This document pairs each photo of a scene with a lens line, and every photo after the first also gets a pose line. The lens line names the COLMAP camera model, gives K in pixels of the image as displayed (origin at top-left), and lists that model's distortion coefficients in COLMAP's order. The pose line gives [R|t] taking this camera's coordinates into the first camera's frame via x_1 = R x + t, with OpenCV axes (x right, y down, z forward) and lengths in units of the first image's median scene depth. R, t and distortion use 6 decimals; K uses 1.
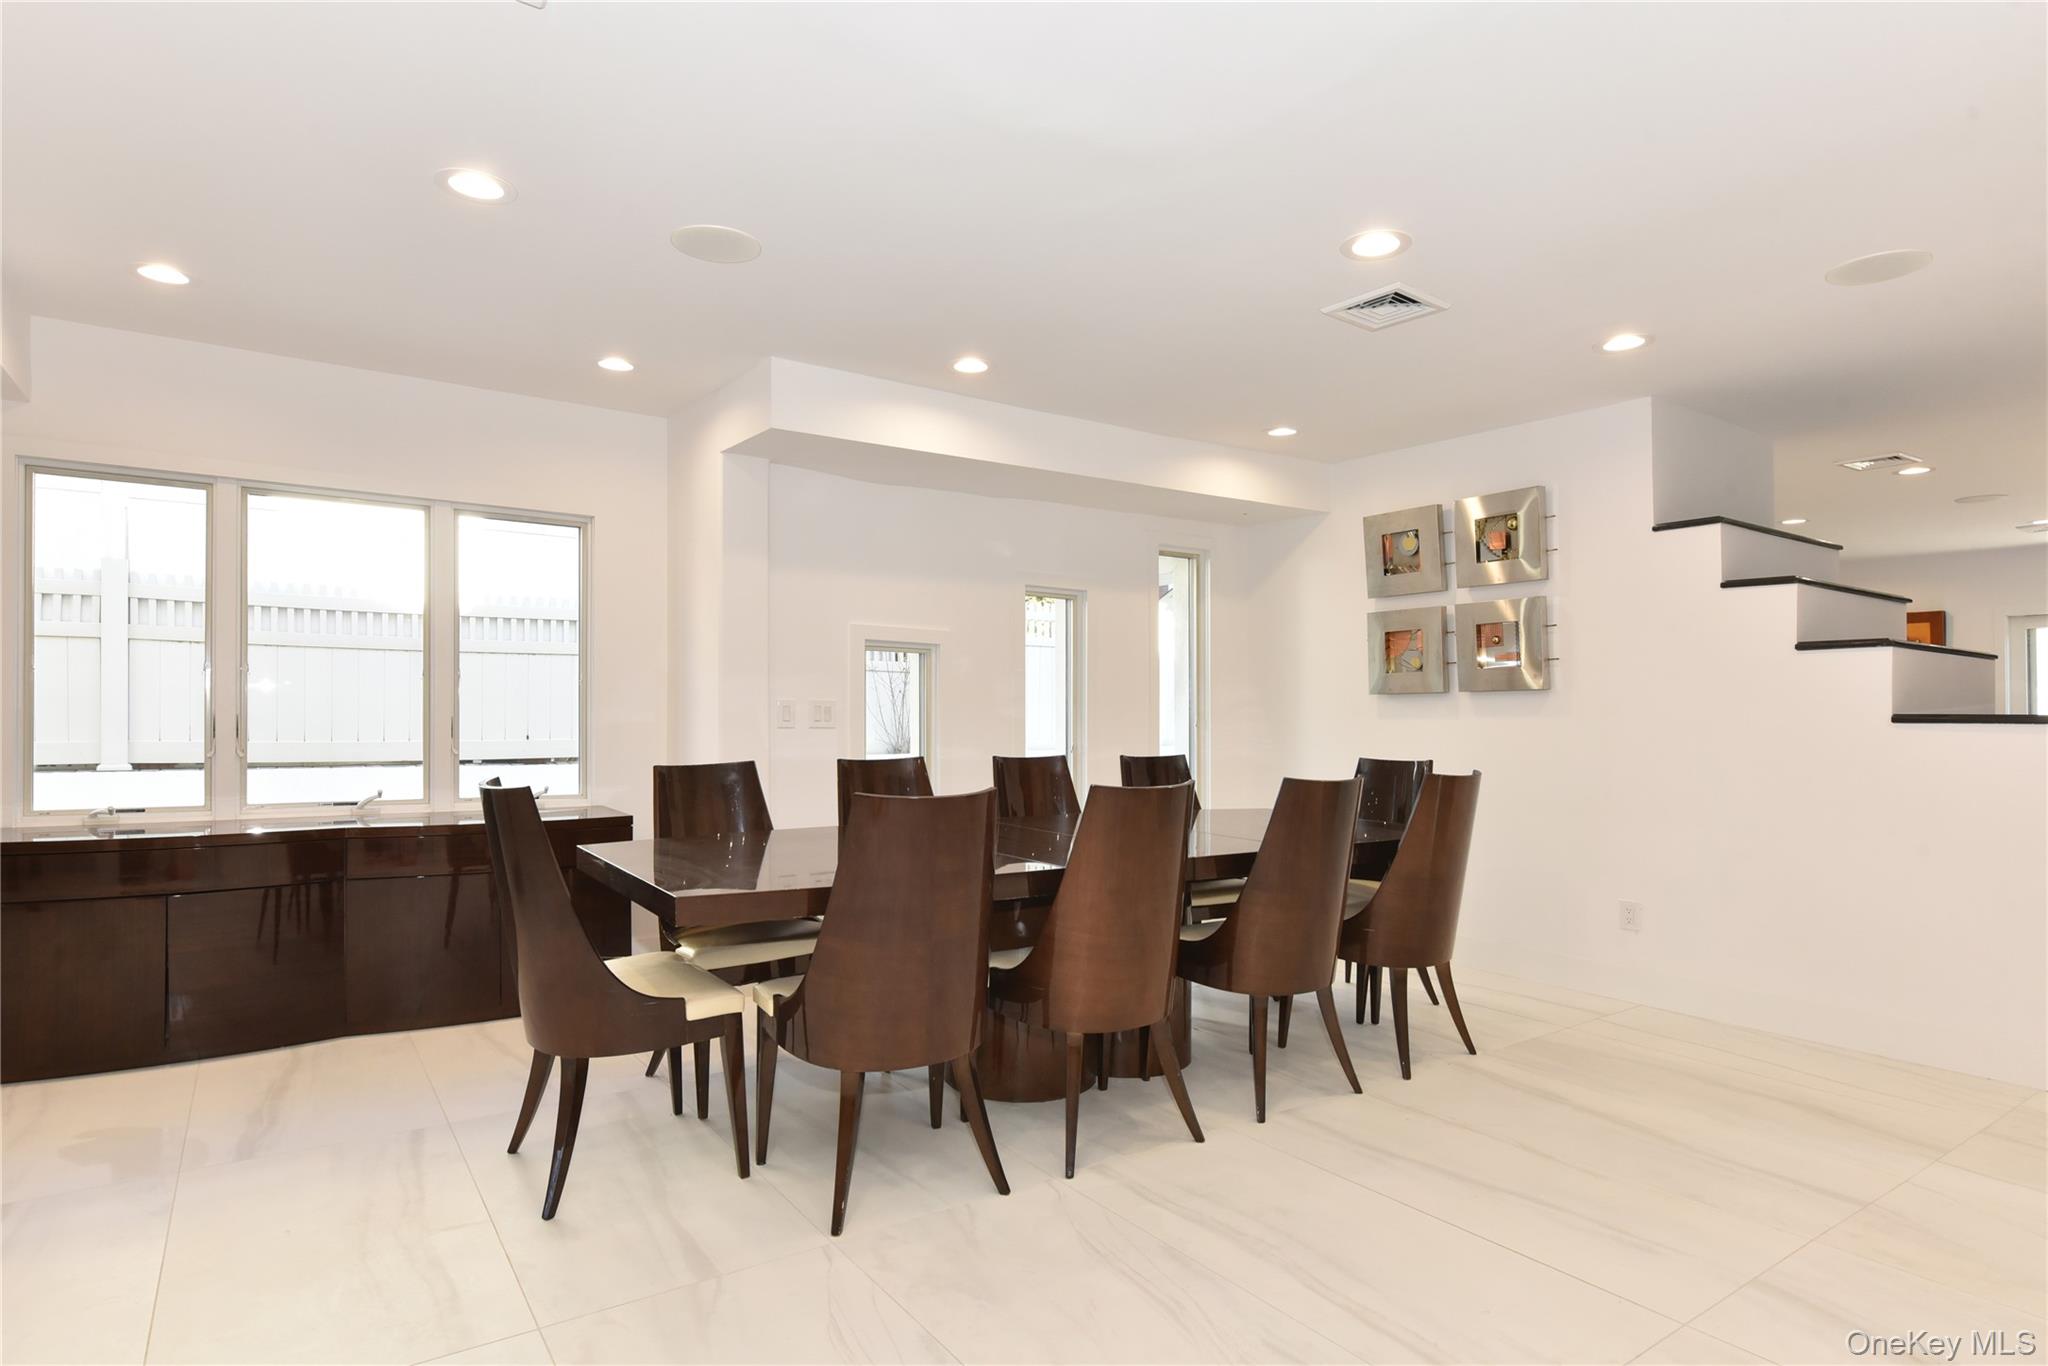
lens RADIAL K [[1130.7, 0, 1025.9], [0, 1130.7, 689.3], [0, 0, 1]] dist [0.064815, 0.000263]
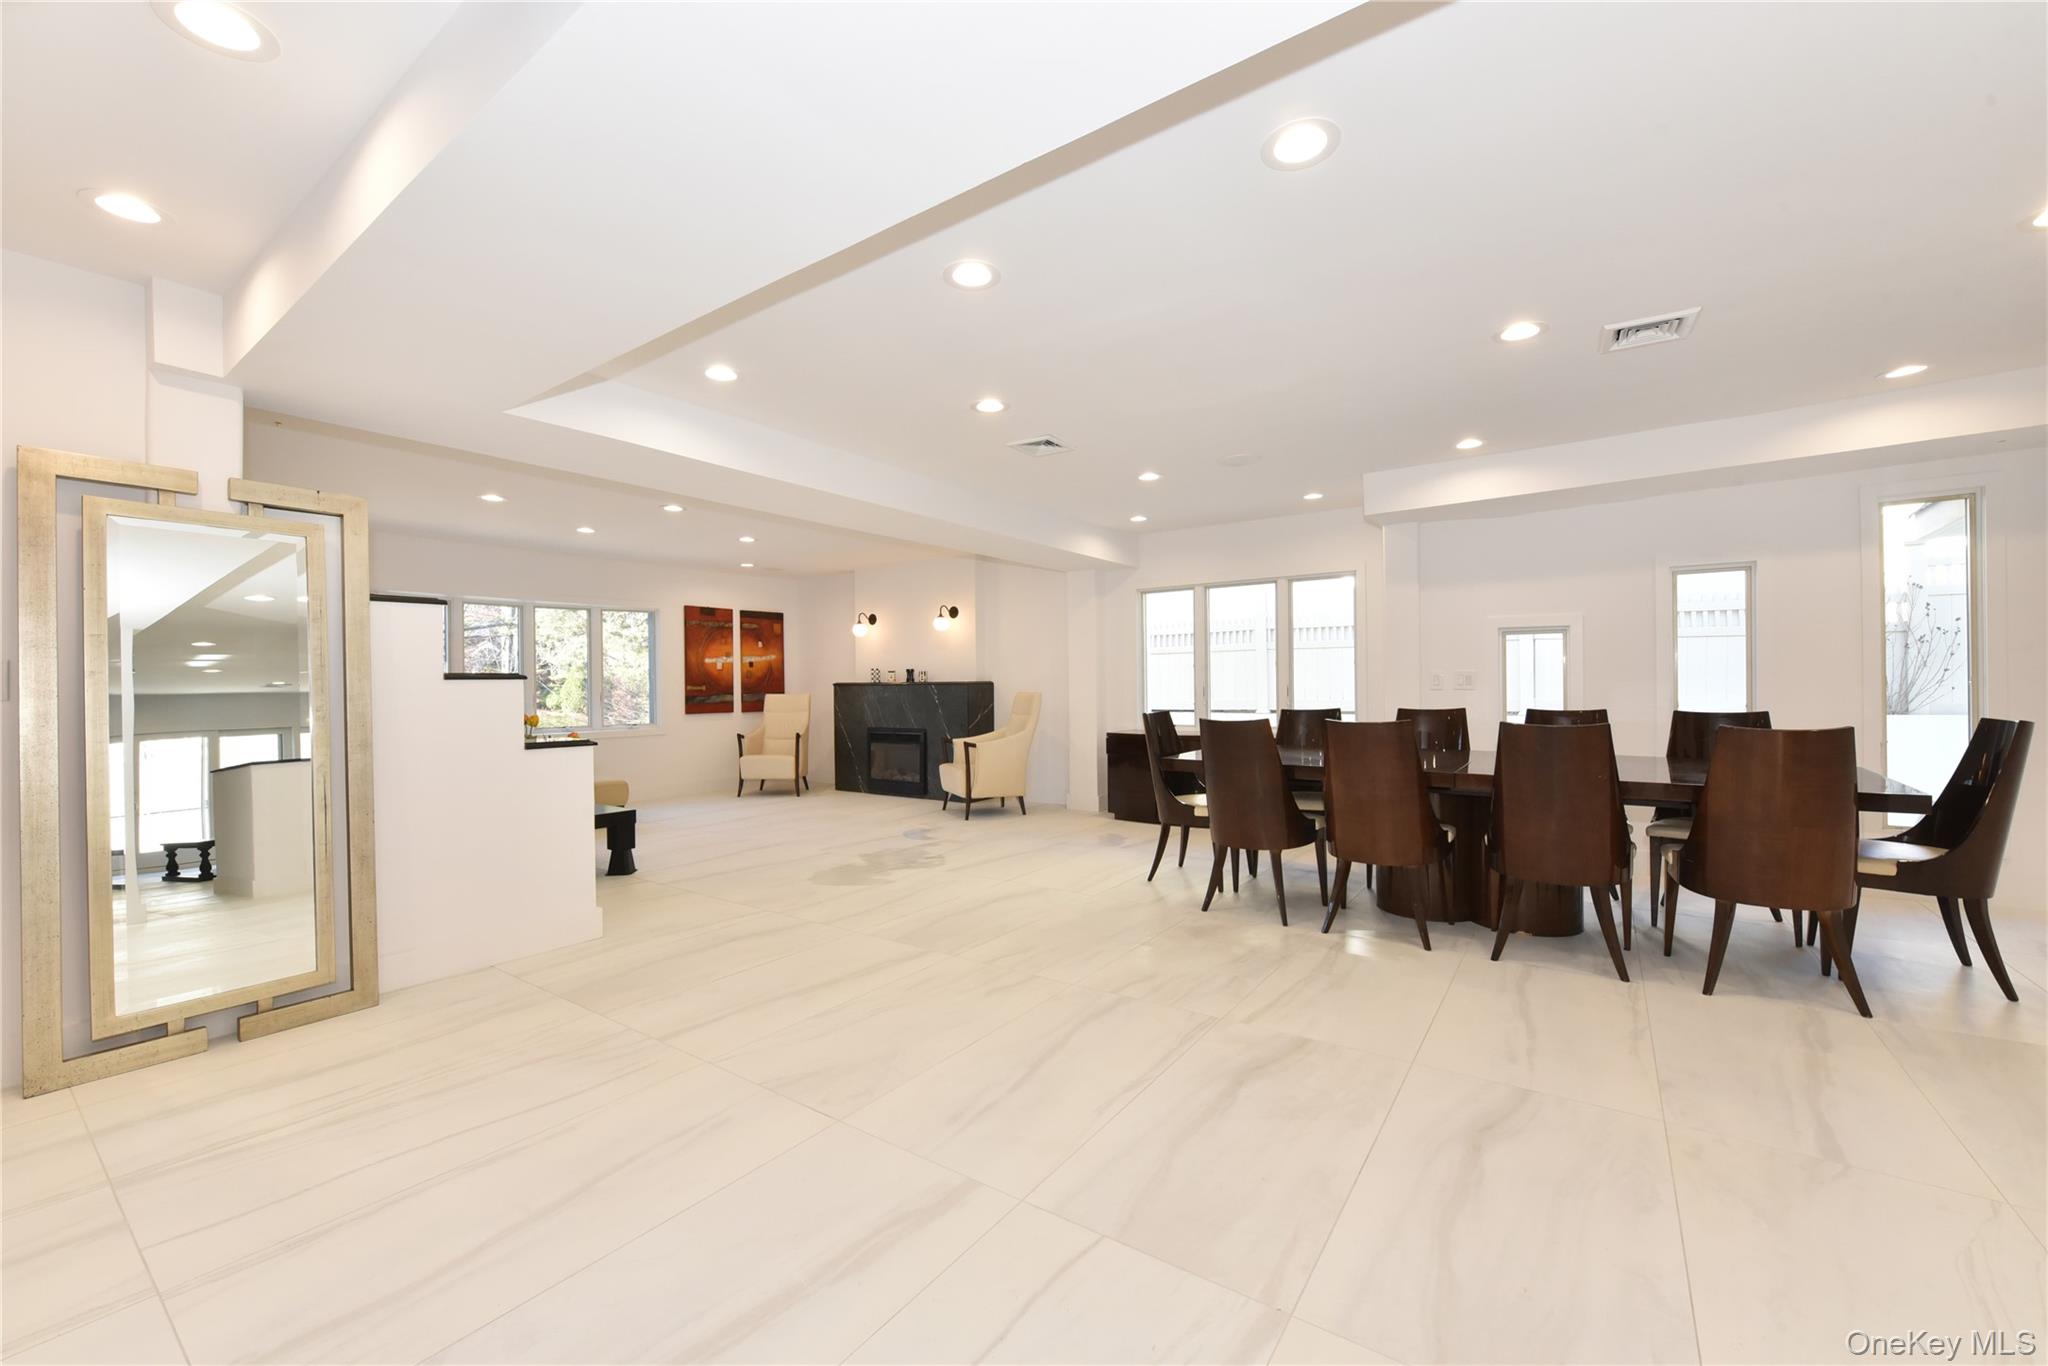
lens RADIAL K [[820.3, 0, 1019.6], [0, 820.3, 696.6], [0, 0, 1]] dist [-0.007780, 0.000136]
pose [[0.288765, 0.007632, -0.957370, 0.825476], [0.024528, 0.999581, 0.015366, 0.019433], [0.957086, -0.027919, 0.288457, 0.124245]]
